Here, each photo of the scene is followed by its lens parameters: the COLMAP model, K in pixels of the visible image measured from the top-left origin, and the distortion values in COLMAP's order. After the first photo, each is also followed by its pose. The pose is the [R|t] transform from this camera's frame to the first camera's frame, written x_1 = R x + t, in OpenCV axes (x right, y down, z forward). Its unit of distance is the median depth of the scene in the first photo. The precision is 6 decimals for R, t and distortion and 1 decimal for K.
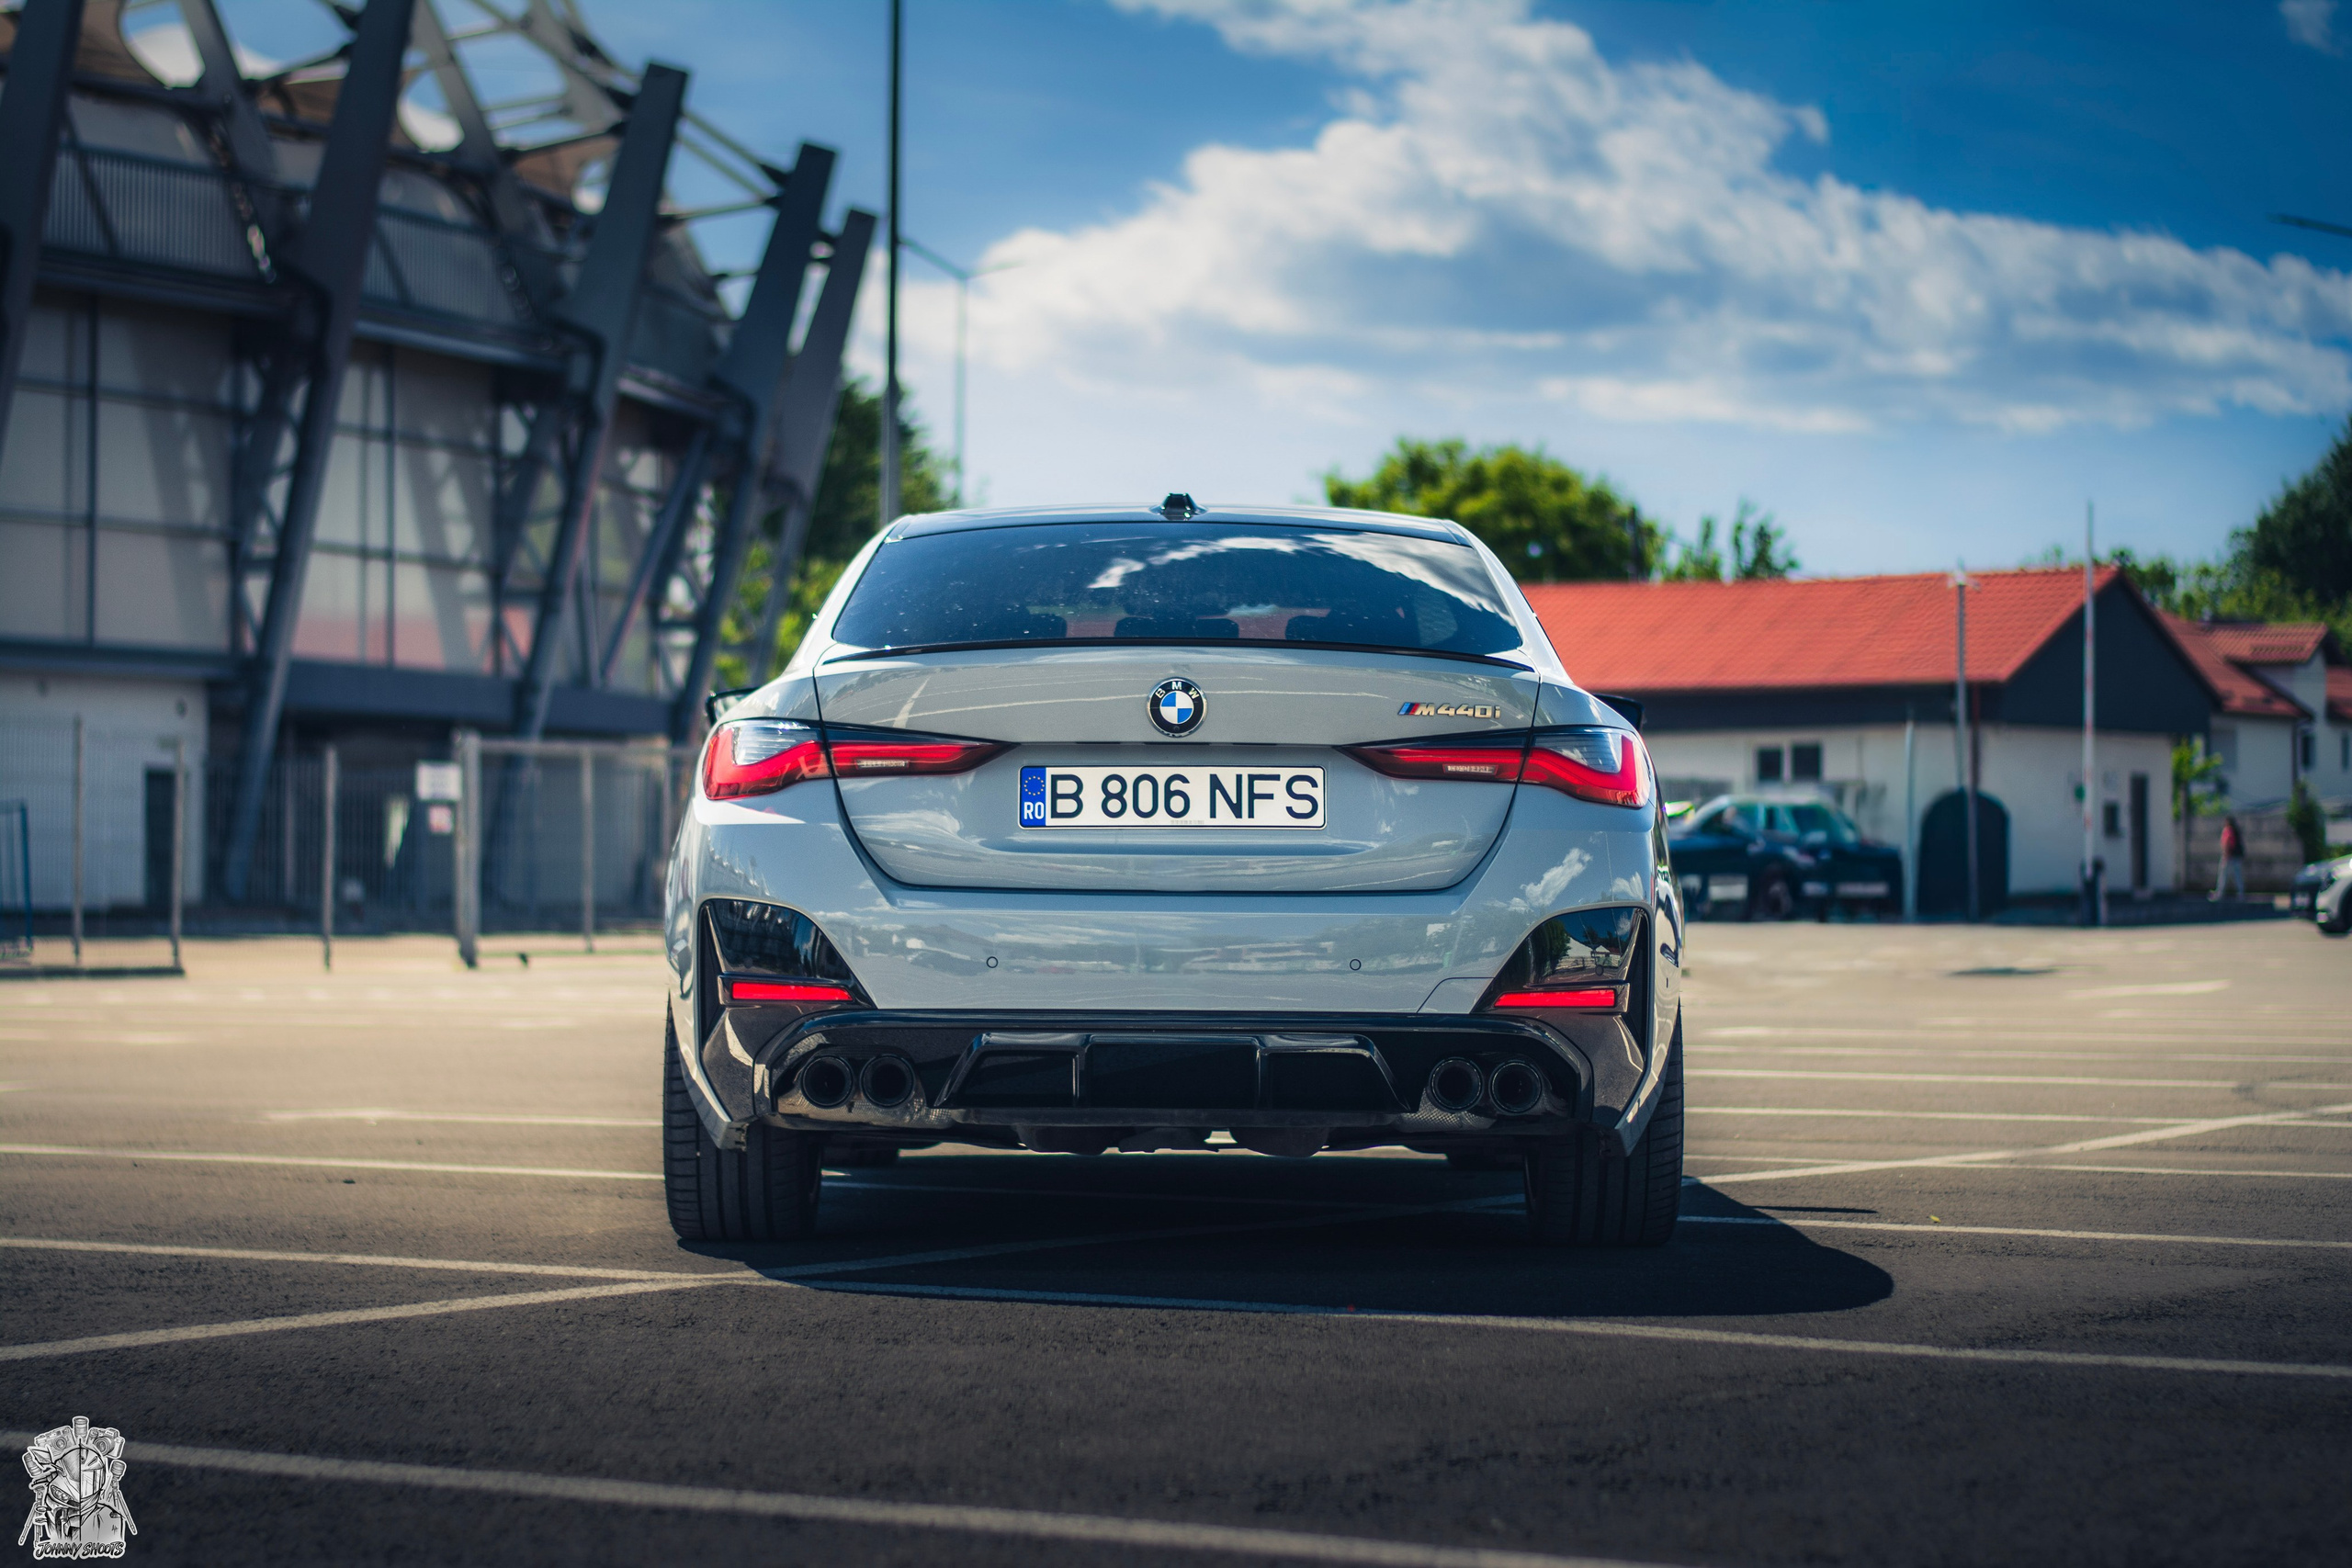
lens RADIAL K [[5216.0, 0, 1176.0], [0, 5216.0, 784.0], [0, 0, 1]] dist [-0.110132, 0.187872]
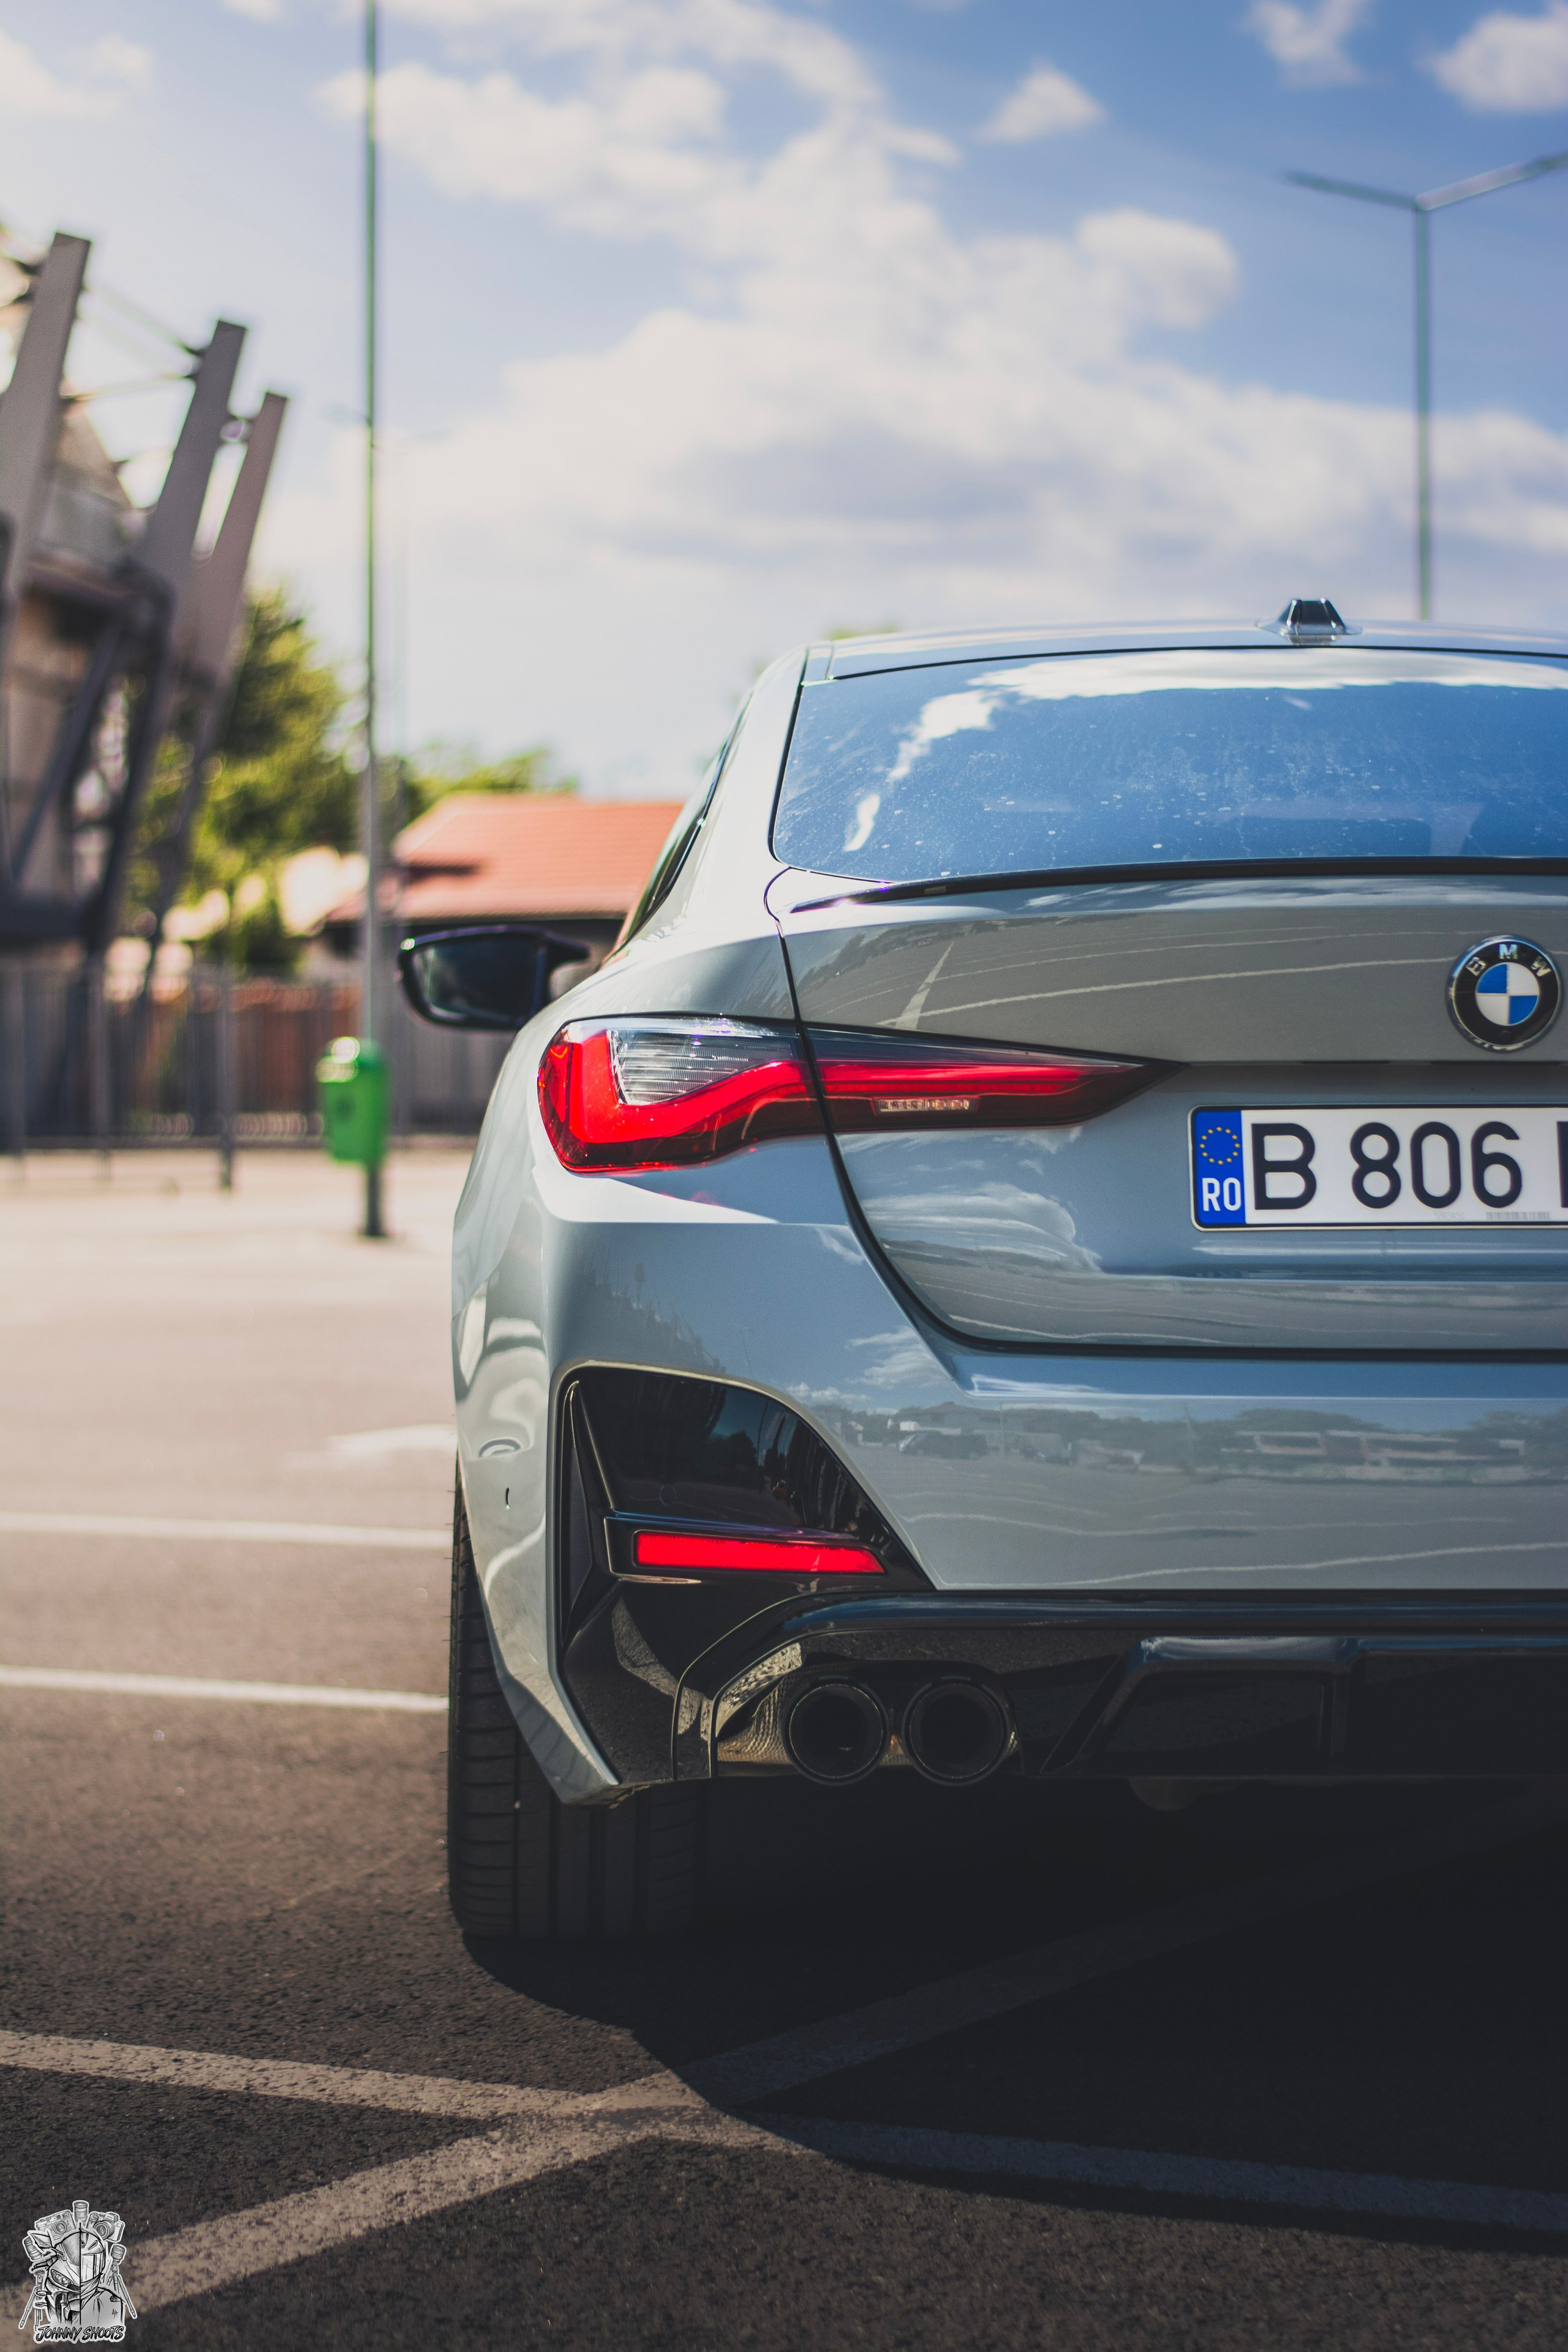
lens RADIAL K [[5289.8, 0, 737.1], [0, 5289.8, 1172.7], [0, 0, 1]] dist [-0.094867, -0.326724]
pose [[0.999564, -0.005434, 0.029005, -0.090137], [0.004400, 0.999356, 0.035615, -0.015855], [-0.029180, -0.035472, 0.998945, 0.478990]]
